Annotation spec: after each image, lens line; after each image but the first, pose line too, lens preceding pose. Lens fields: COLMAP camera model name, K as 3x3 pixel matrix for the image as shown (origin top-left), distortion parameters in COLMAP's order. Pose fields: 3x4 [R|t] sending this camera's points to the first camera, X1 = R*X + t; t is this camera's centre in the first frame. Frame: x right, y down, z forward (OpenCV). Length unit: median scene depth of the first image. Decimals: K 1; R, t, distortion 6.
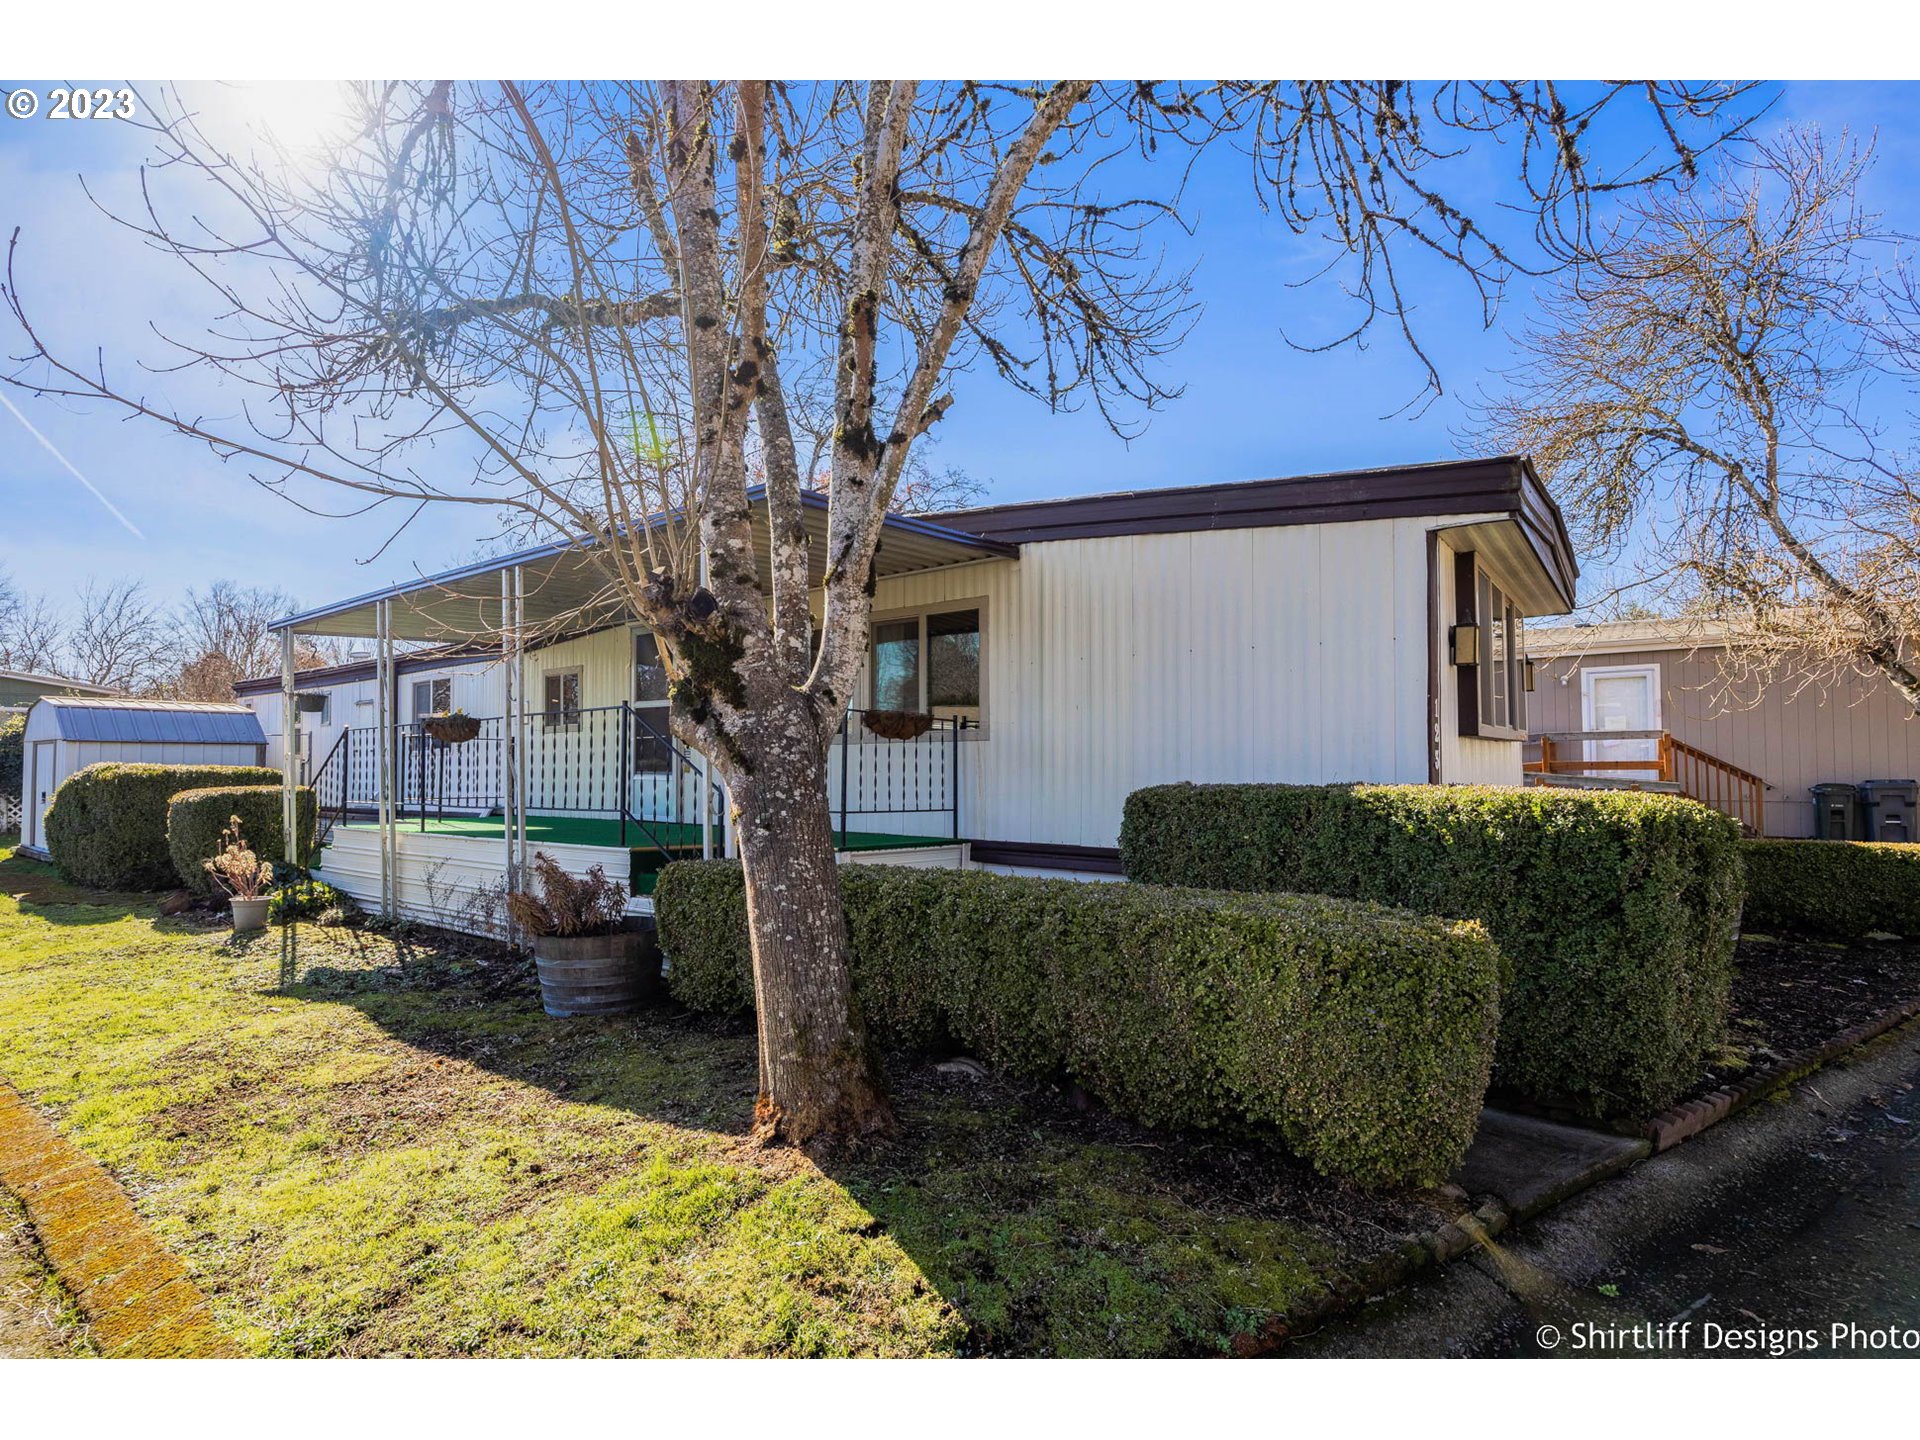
lens RADIAL K [[1023.9, 0, 1027.3], [0, 1023.9, 714.6], [0, 0, 1]] dist [-0.000946, -0.000700]
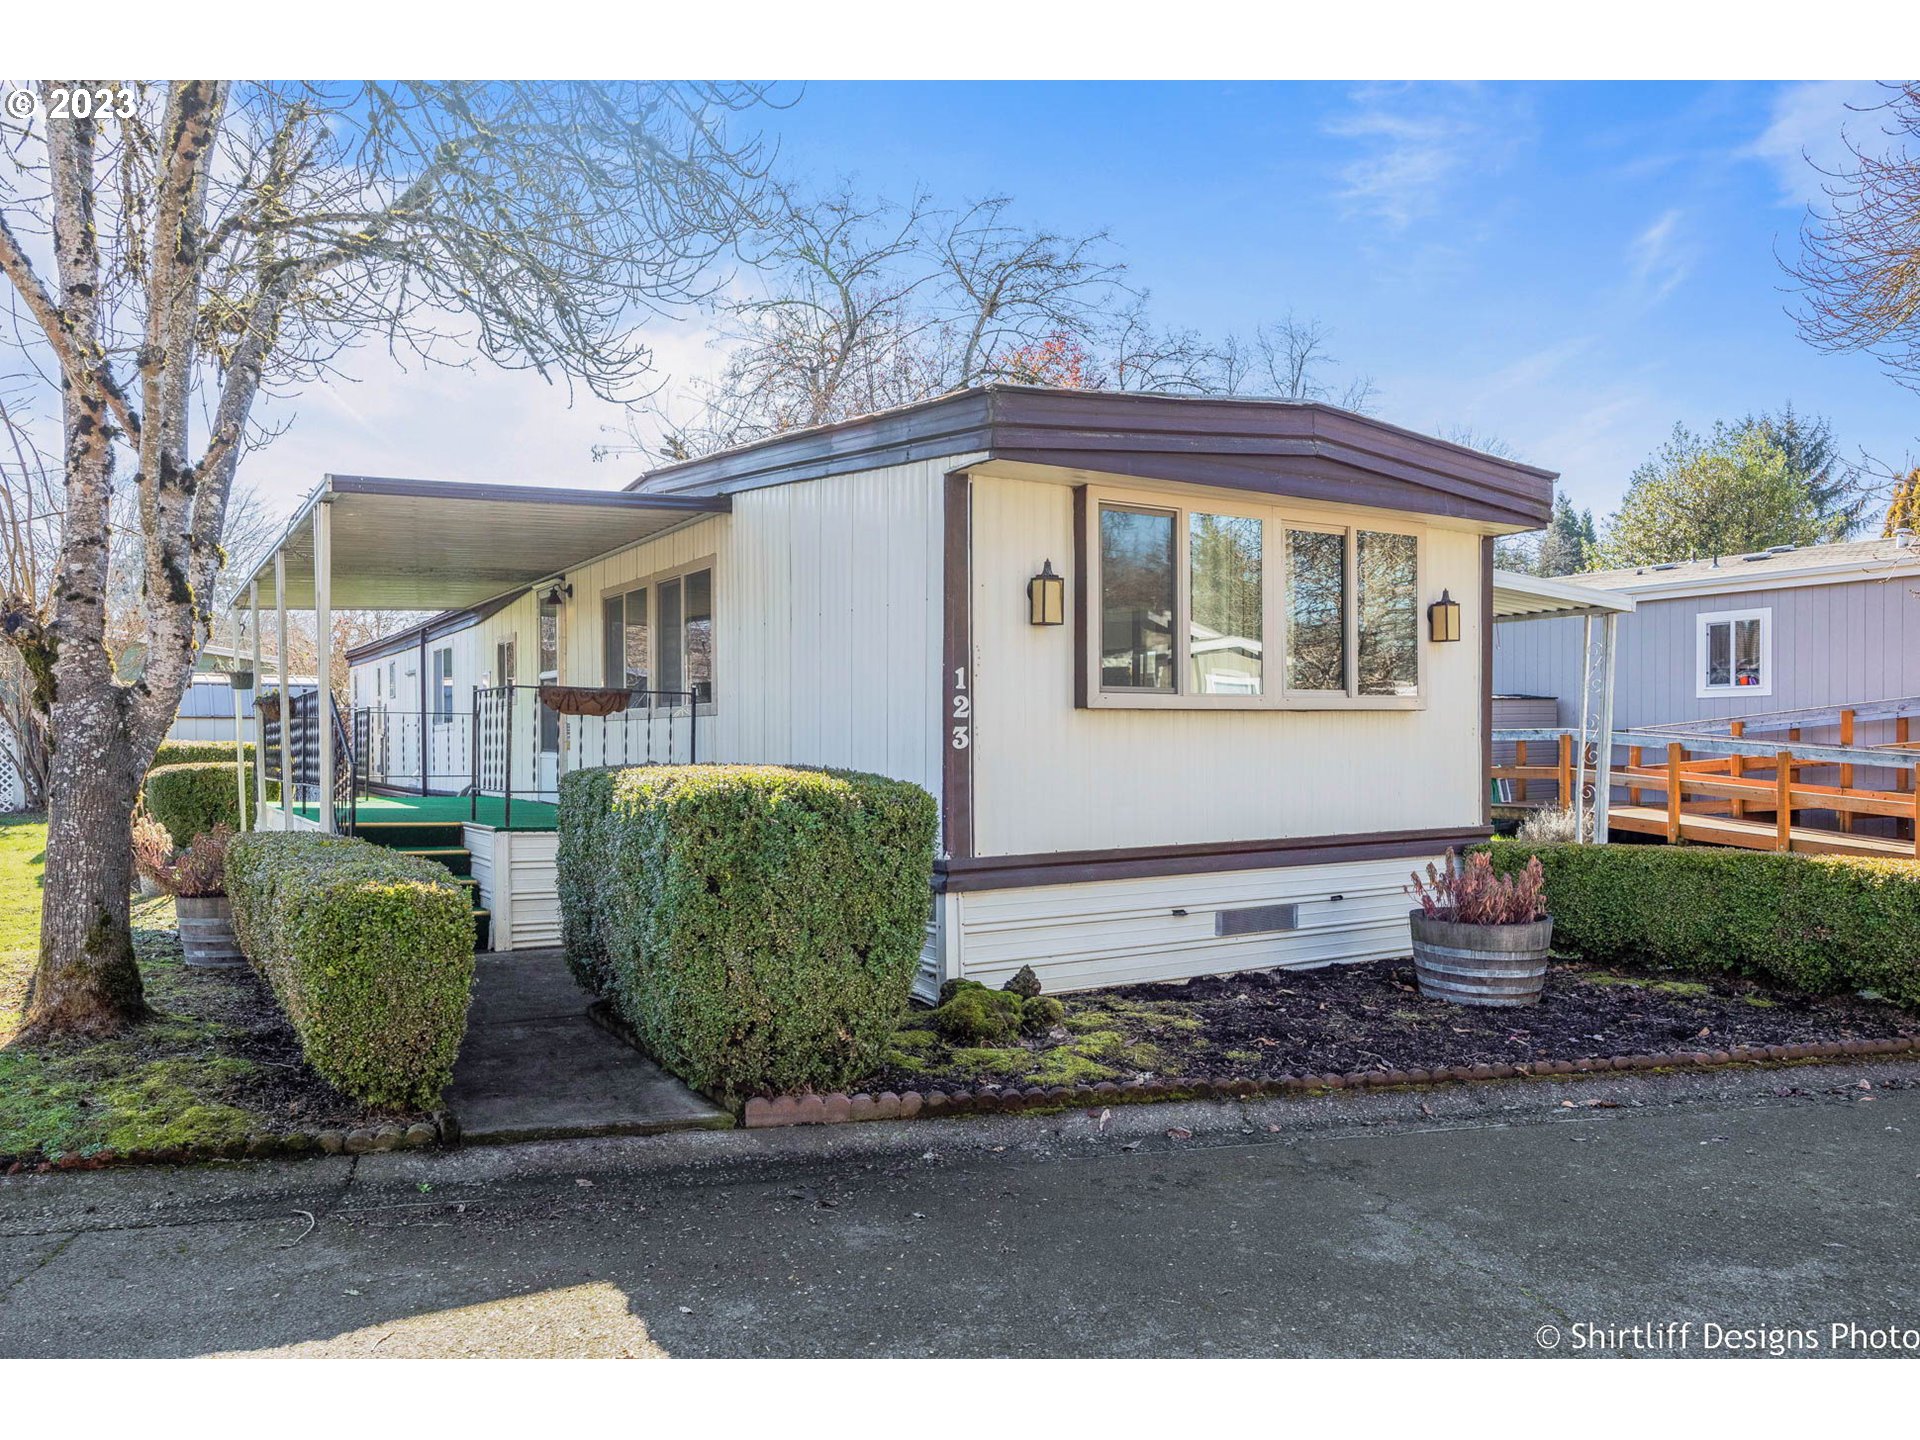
lens RADIAL K [[1490.5, 0, 960.0], [0, 1490.5, 720.0], [0, 0, 1]] dist [-0.000599, -0.000644]
pose [[0.926720, -0.005371, -0.375714, 1.359914], [0.019515, 0.999236, 0.033851, -0.022695], [0.375245, -0.038702, 0.926117, -0.267680]]
